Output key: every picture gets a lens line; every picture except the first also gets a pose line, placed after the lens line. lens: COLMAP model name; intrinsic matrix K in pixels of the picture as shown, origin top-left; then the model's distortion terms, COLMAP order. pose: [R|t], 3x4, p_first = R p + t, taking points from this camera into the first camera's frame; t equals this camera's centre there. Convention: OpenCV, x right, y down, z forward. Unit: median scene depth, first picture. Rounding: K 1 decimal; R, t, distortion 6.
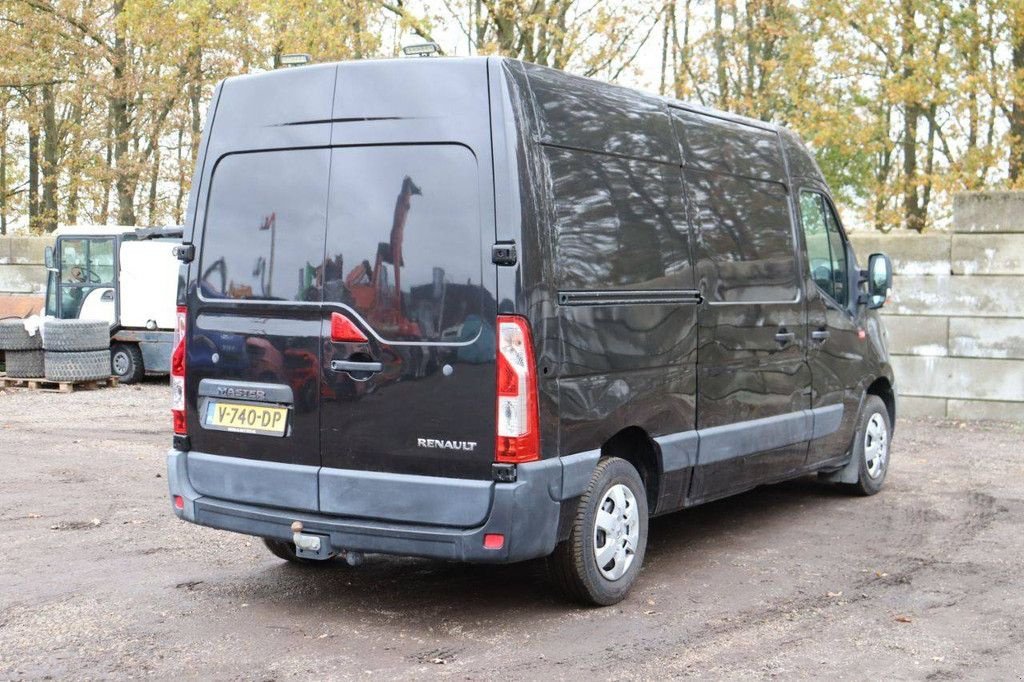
lens RADIAL K [[1430.7, 0, 531.2], [0, 1430.7, 339.6], [0, 0, 1]] dist [0.106483, 0.039025]
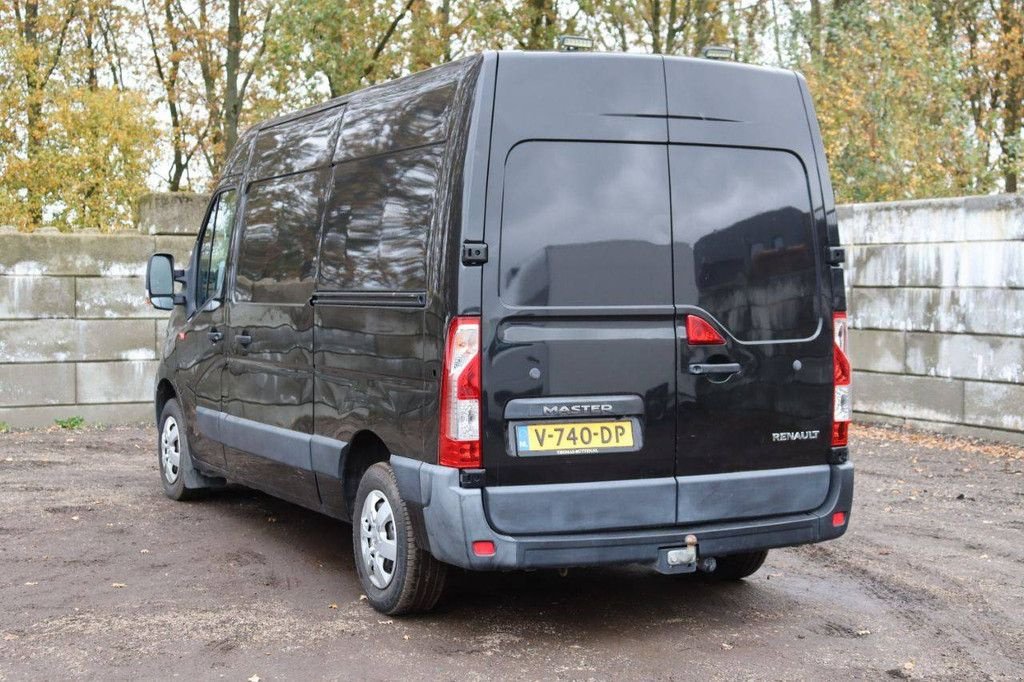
lens RADIAL K [[1527.2, 0, 497.5], [0, 1527.2, 340.5], [0, 0, 1]] dist [0.172235, 0.057137]
pose [[0.532024, -0.044791, 0.845544, -1.040891], [0.047920, 0.998592, 0.022746, -0.030400], [-0.845372, 0.028417, 0.533422, 0.533974]]
